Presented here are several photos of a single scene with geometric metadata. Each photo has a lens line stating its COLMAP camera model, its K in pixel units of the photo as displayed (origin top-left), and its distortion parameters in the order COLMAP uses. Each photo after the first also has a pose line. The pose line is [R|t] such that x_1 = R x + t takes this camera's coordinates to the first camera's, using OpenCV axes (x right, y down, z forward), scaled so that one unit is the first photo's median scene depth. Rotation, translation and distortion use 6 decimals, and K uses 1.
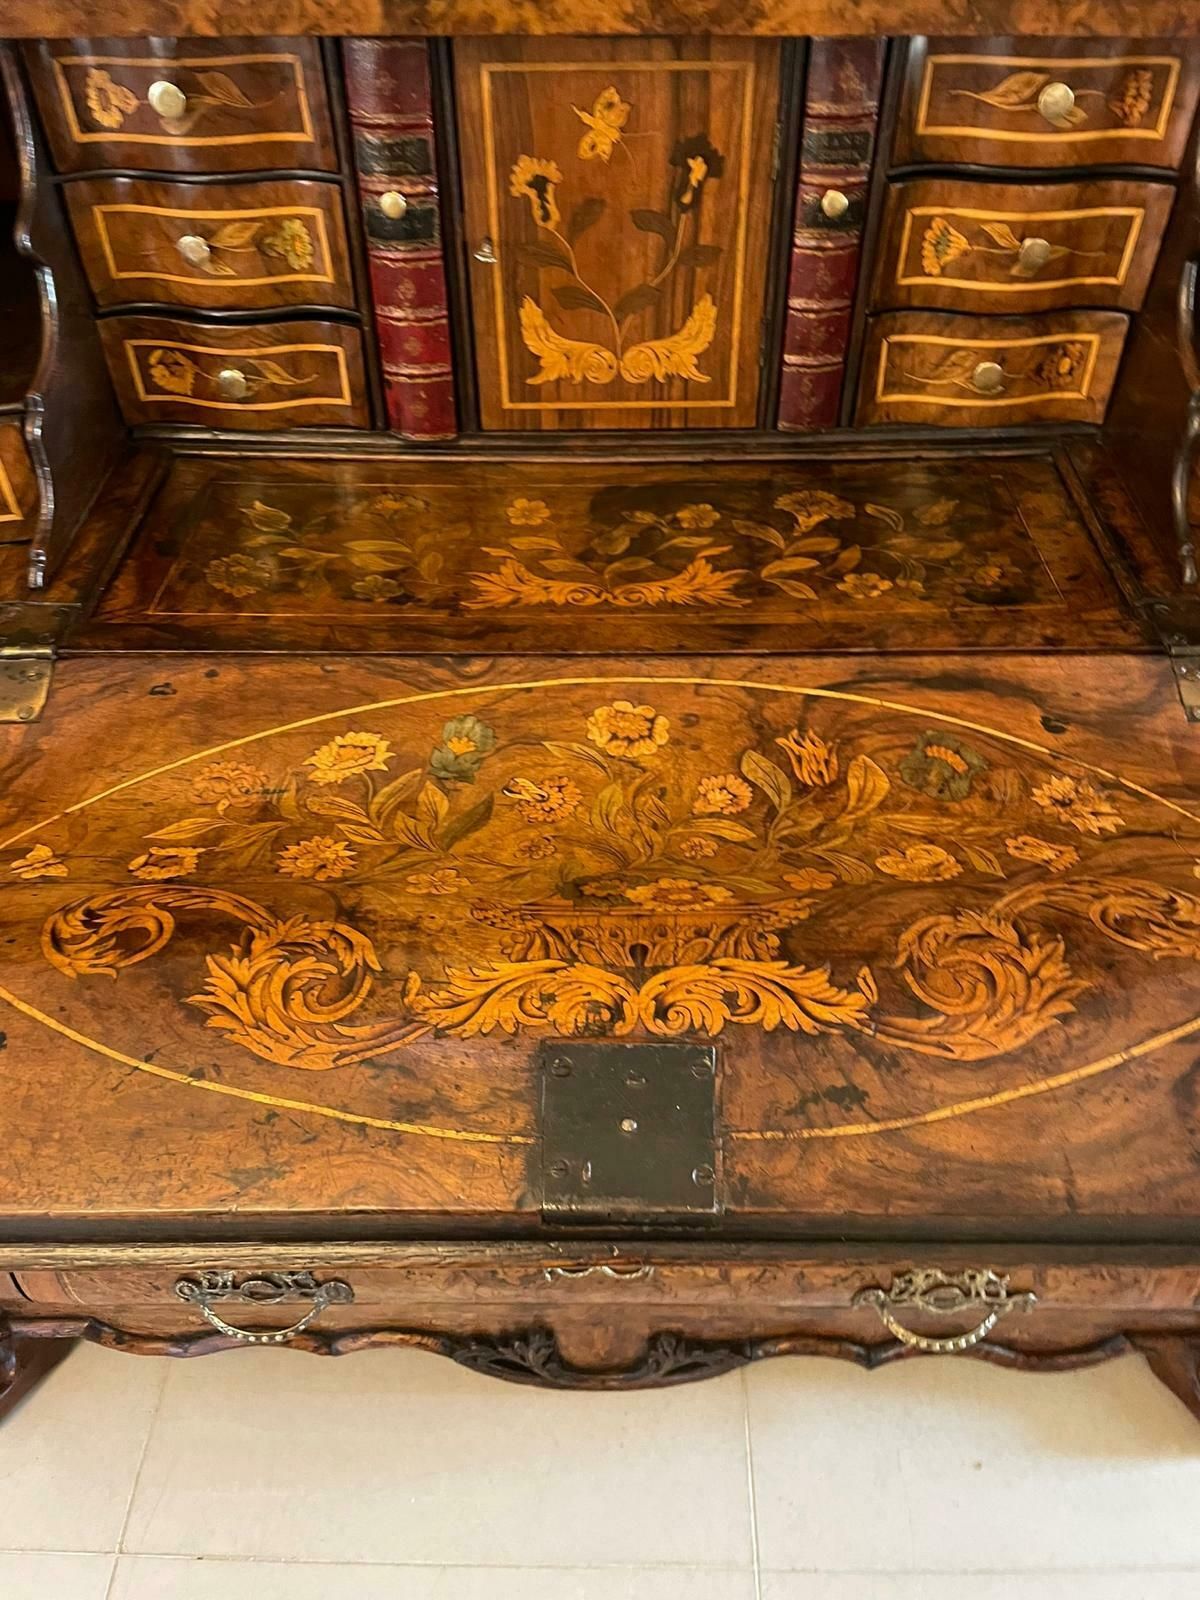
lens RADIAL K [[1220.2, 0, 605.8], [0, 1220.2, 808.7], [0, 0, 1]] dist [0.091725, -0.122210]
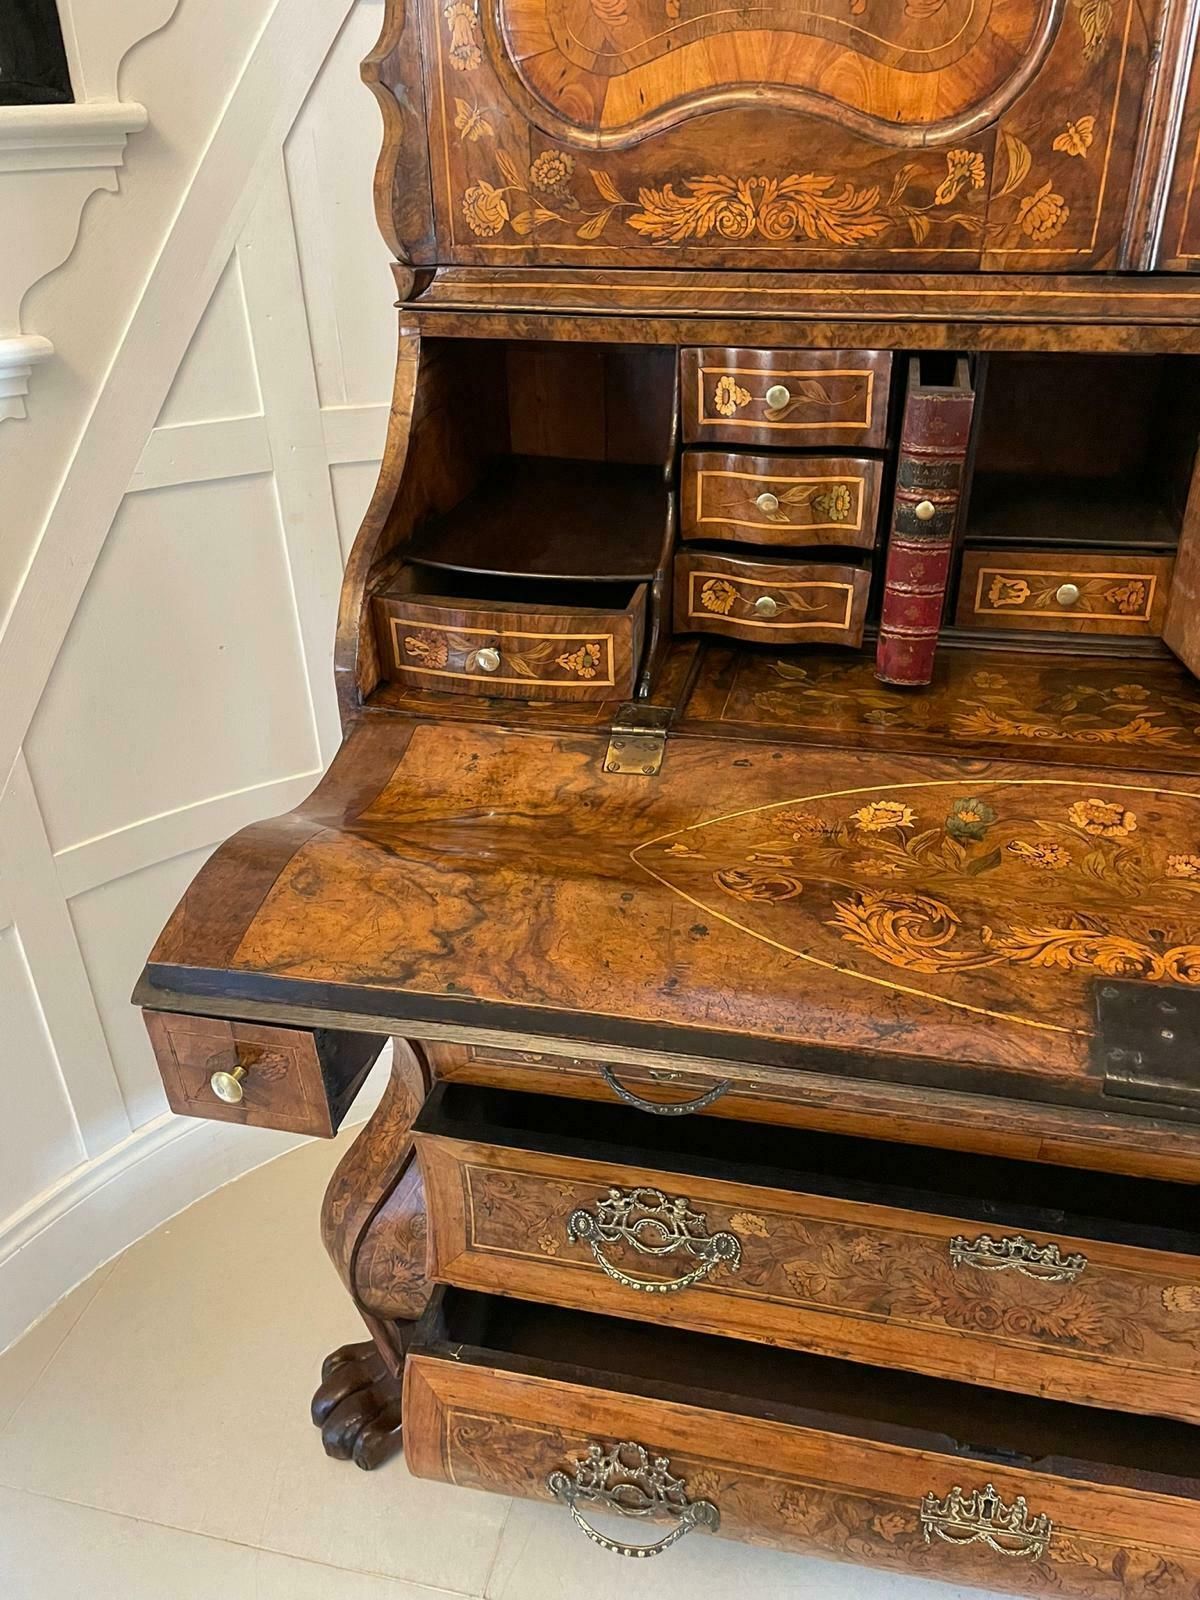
lens RADIAL K [[1220.2, 0, 612.1], [0, 1220.2, 798.3], [0, 0, 1]] dist [0.091725, -0.122210]
pose [[0.978431, 0.089587, -0.186139, -0.226123], [-0.131883, 0.964435, -0.229066, 0.257277], [0.158998, 0.248673, 0.955448, -0.307121]]
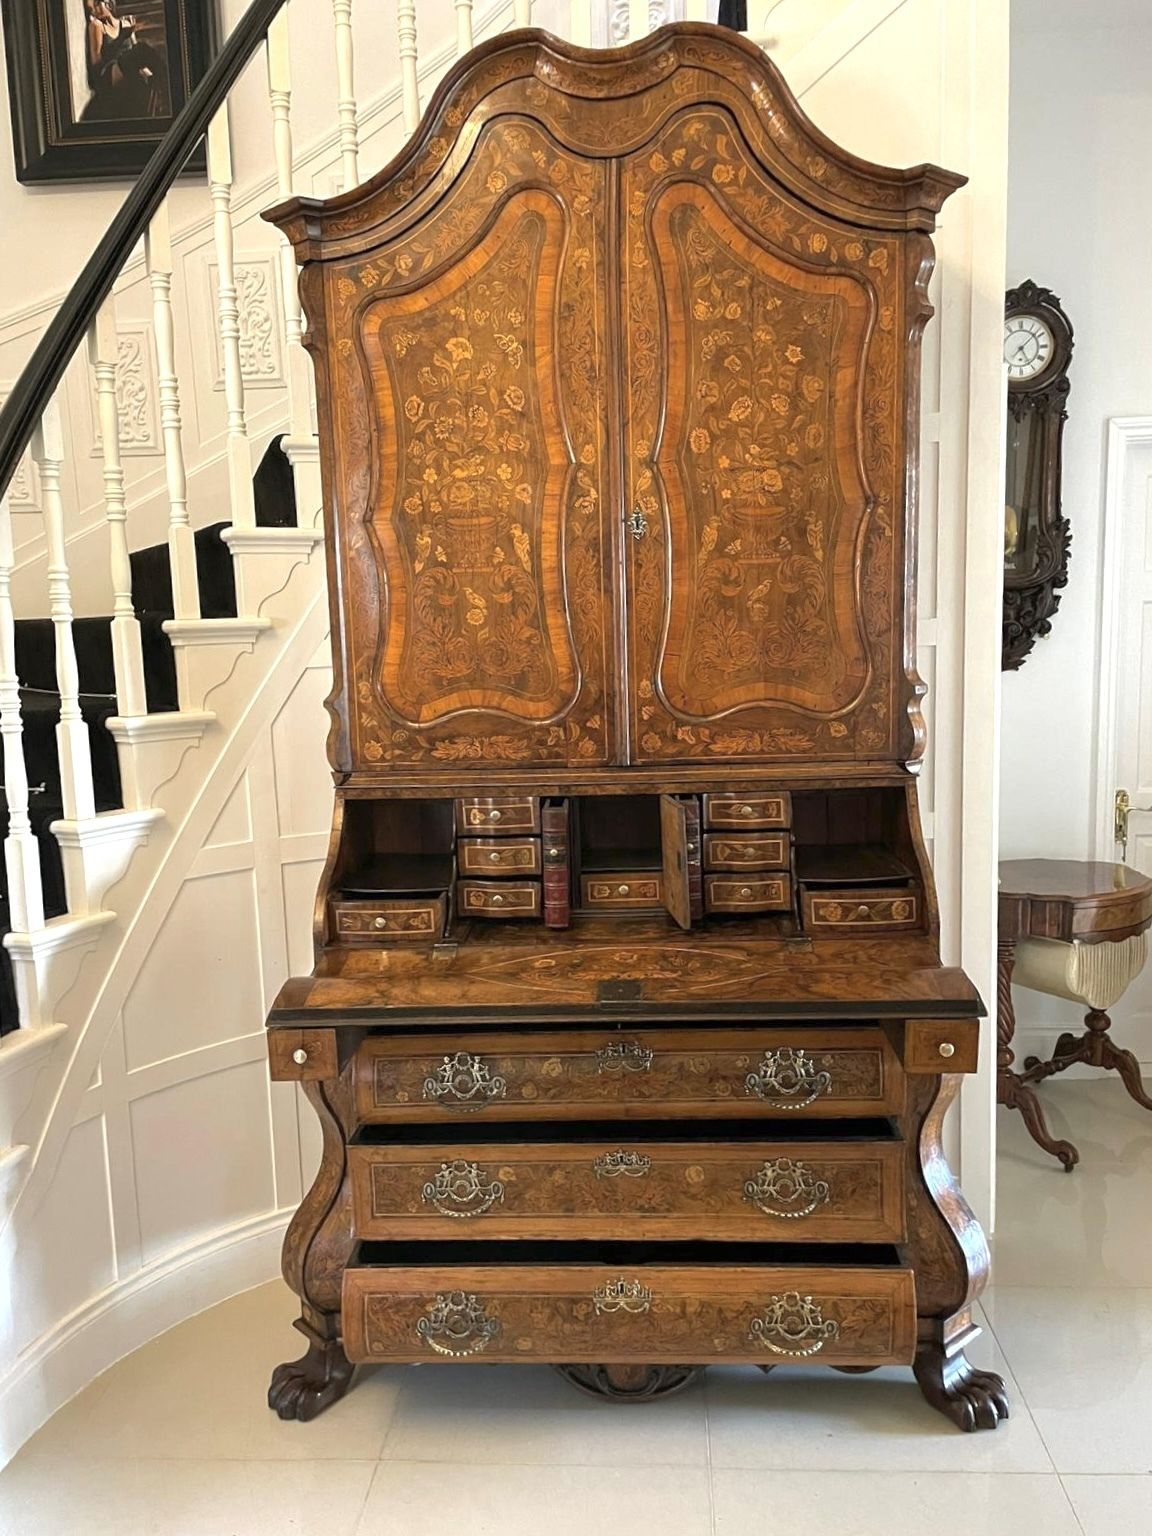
lens RADIAL K [[1171.4, 0, 553.4], [0, 1171.4, 785.4], [0, 0, 1]] dist [0.091725, -0.122210]
pose [[0.997258, -0.020735, -0.071038, 0.082267], [-0.024624, 0.812266, -0.582768, 1.422038], [0.069786, 0.582919, 0.809528, -1.899863]]
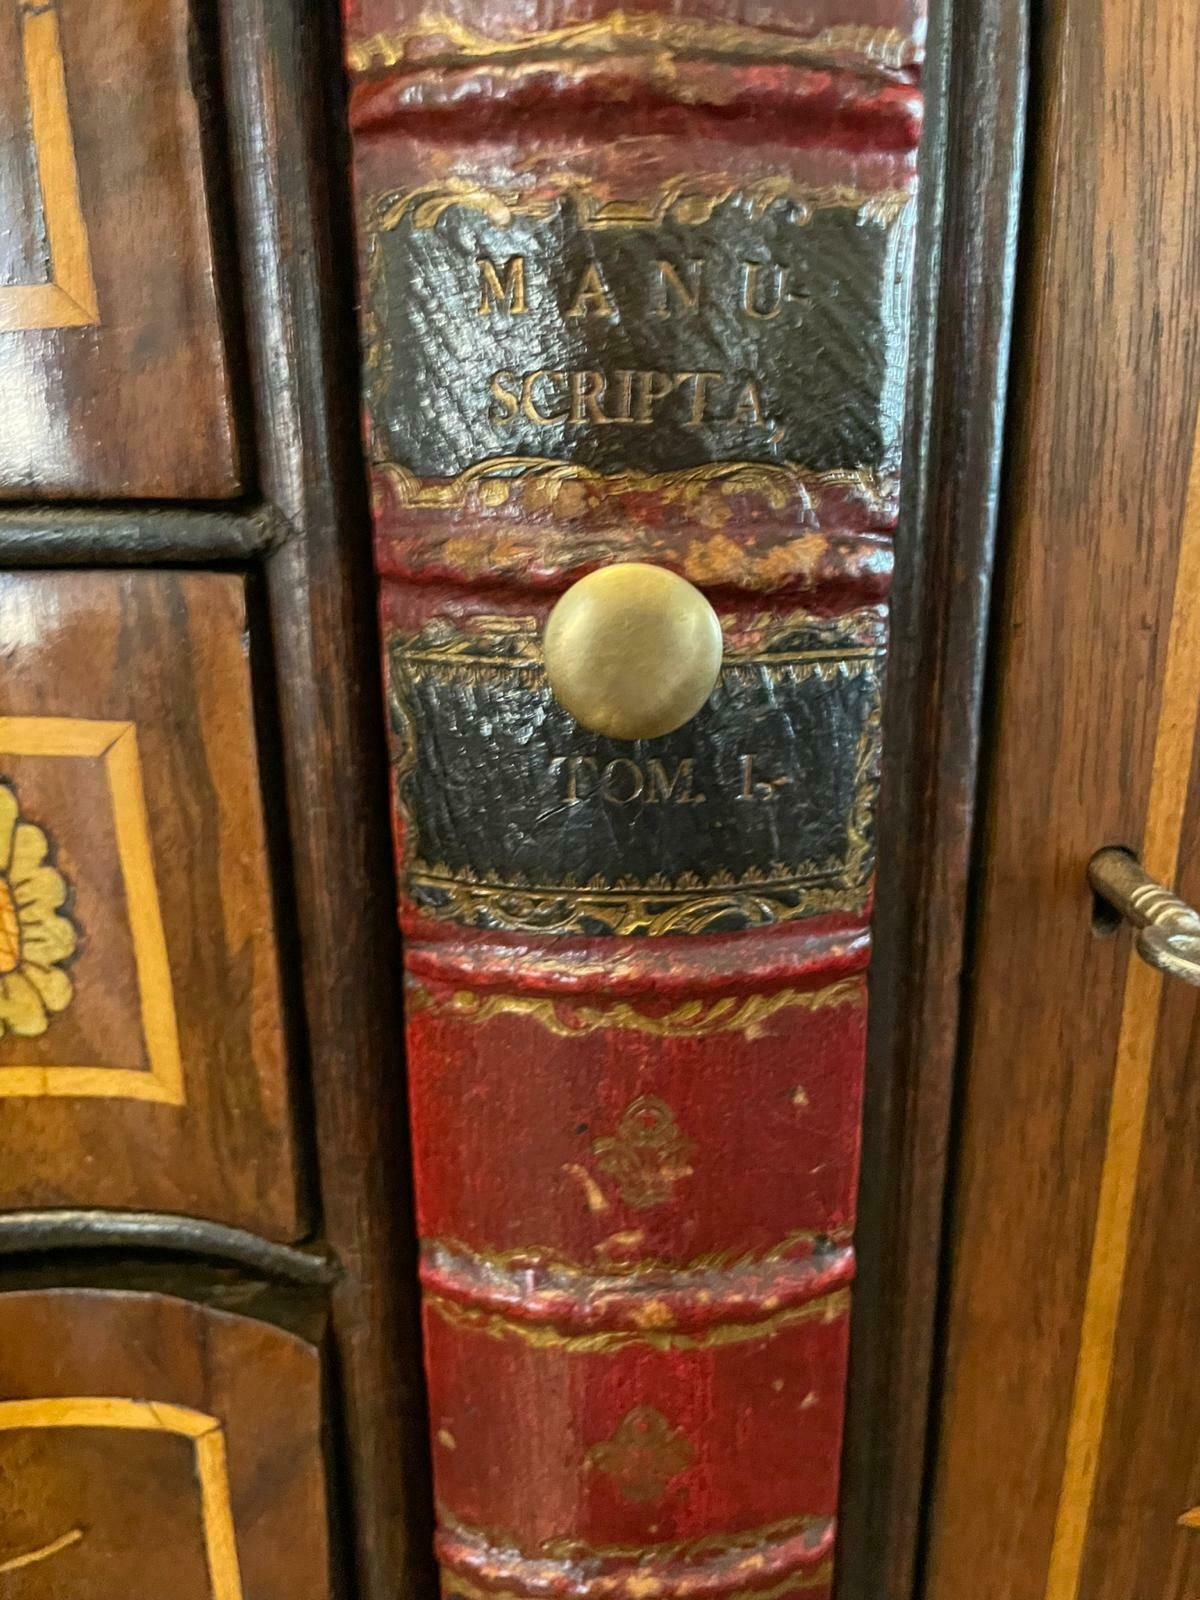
lens RADIAL K [[1292.0, 0, 600.8], [0, 1292.0, 807.6], [0, 0, 1]] dist [0.005041, -0.001104]
pose [[0.999130, -0.027403, 0.031427, -0.181677], [0.038668, 0.890941, -0.452470, -0.413956], [-0.015601, 0.453292, 0.891226, 0.895486]]
